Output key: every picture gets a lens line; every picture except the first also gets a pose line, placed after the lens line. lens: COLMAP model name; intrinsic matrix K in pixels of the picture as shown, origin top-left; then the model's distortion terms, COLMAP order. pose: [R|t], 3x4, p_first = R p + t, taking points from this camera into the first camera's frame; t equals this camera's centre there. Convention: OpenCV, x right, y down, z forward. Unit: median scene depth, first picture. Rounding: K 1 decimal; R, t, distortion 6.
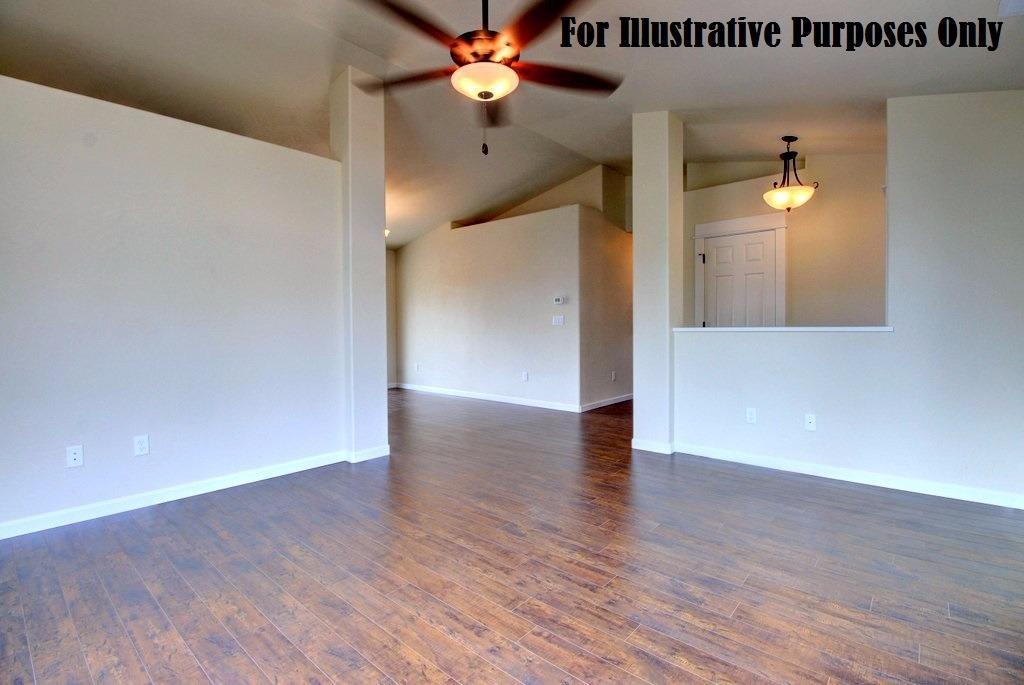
lens RADIAL K [[479.4, 0, 516.0], [0, 479.4, 334.7], [0, 0, 1]] dist [-0.000333, -0.014292]
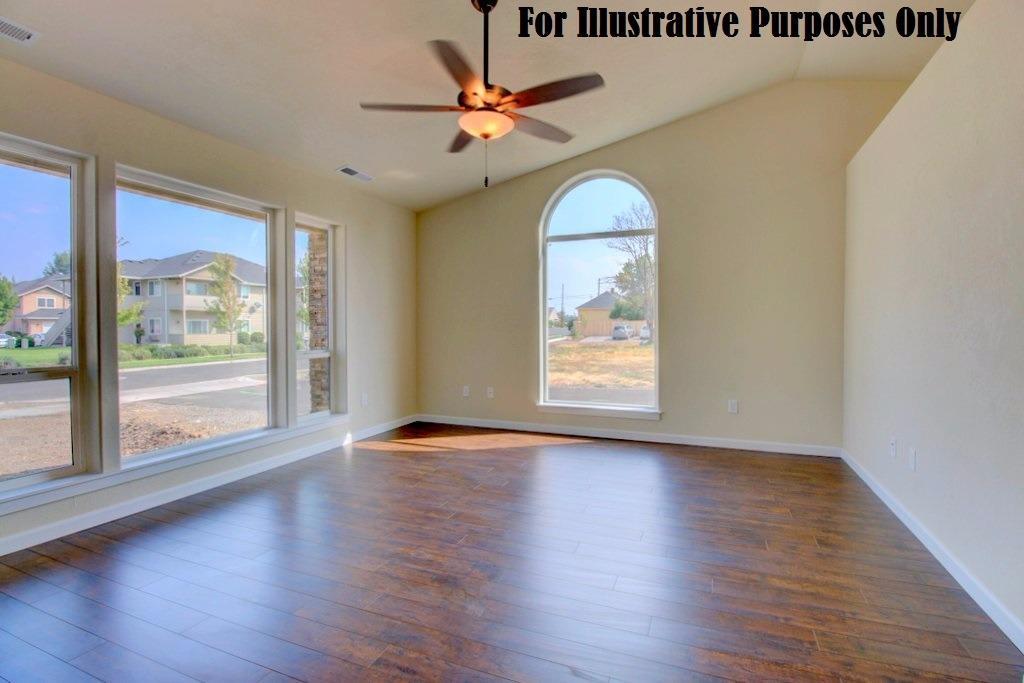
lens RADIAL K [[473.5, 0, 512.4], [0, 473.5, 330.6], [0, 0, 1]] dist [0.000884, -0.014555]
pose [[-0.948612, 0.013760, -0.316143, 0.241419], [0.003609, 0.999460, 0.032672, -0.045681], [0.316422, 0.029852, -0.948149, 2.039286]]
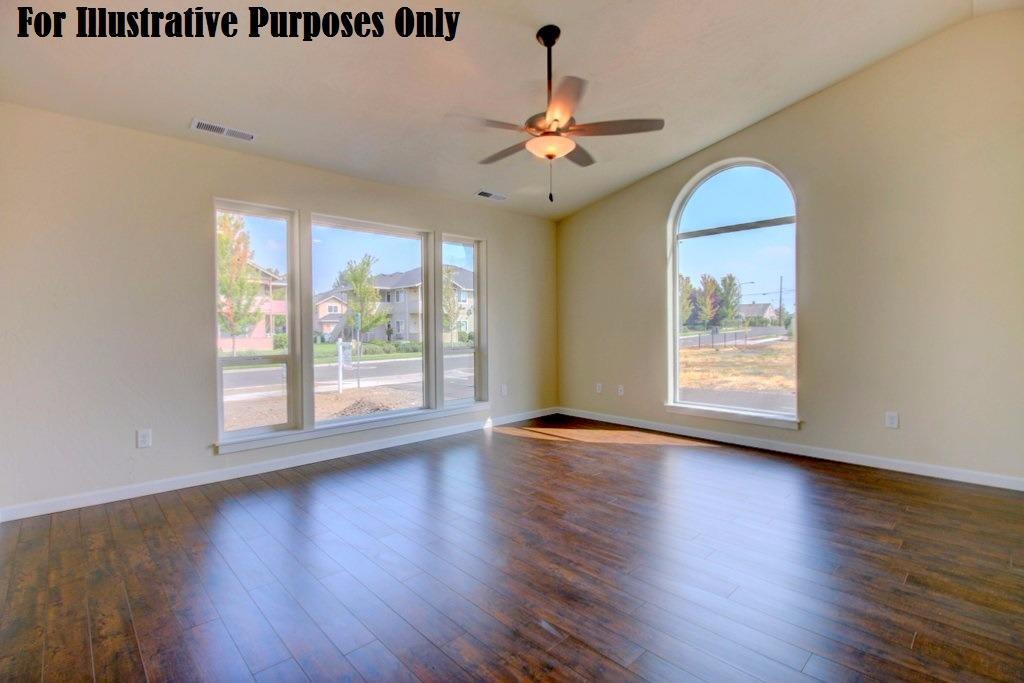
lens RADIAL K [[468.2, 0, 512.6], [0, 468.2, 333.4], [0, 0, 1]] dist [0.000173, -0.012145]
pose [[-0.995028, 0.014556, 0.098524, -0.076777], [0.018172, 0.999190, 0.035904, -0.047970], [-0.097922, 0.037515, -0.994487, 2.203150]]
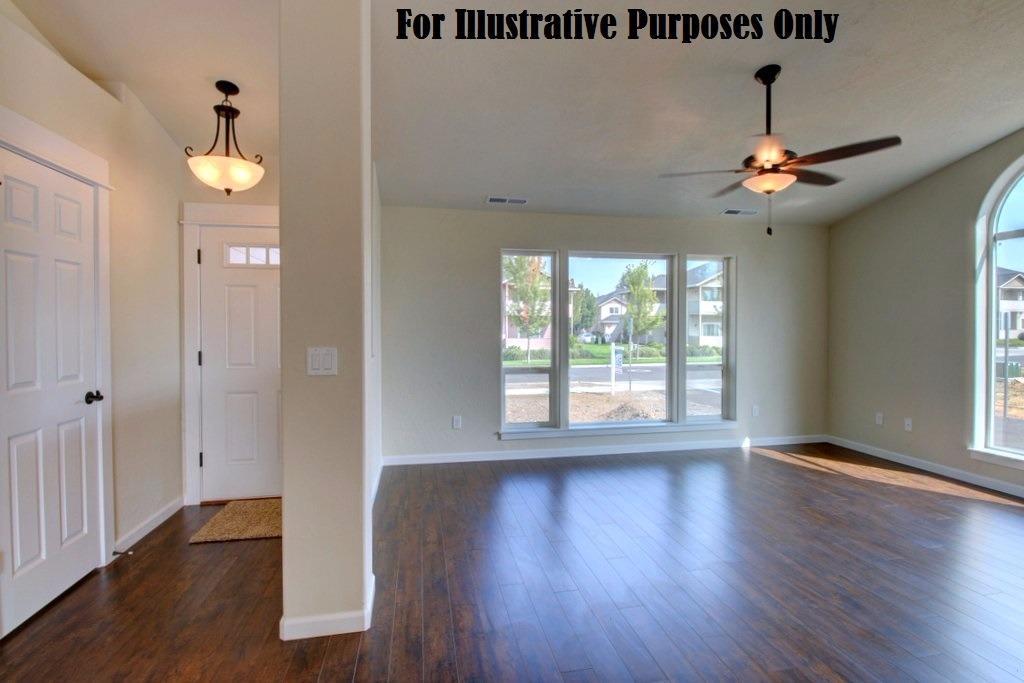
lens RADIAL K [[479.4, 0, 516.0], [0, 479.4, 333.7], [0, 0, 1]] dist [-0.000333, -0.014292]
pose [[-0.785312, 0.003081, 0.619093, -0.324855], [0.021894, 0.999500, 0.022798, -0.130033], [-0.618713, 0.031458, -0.784987, 2.395634]]
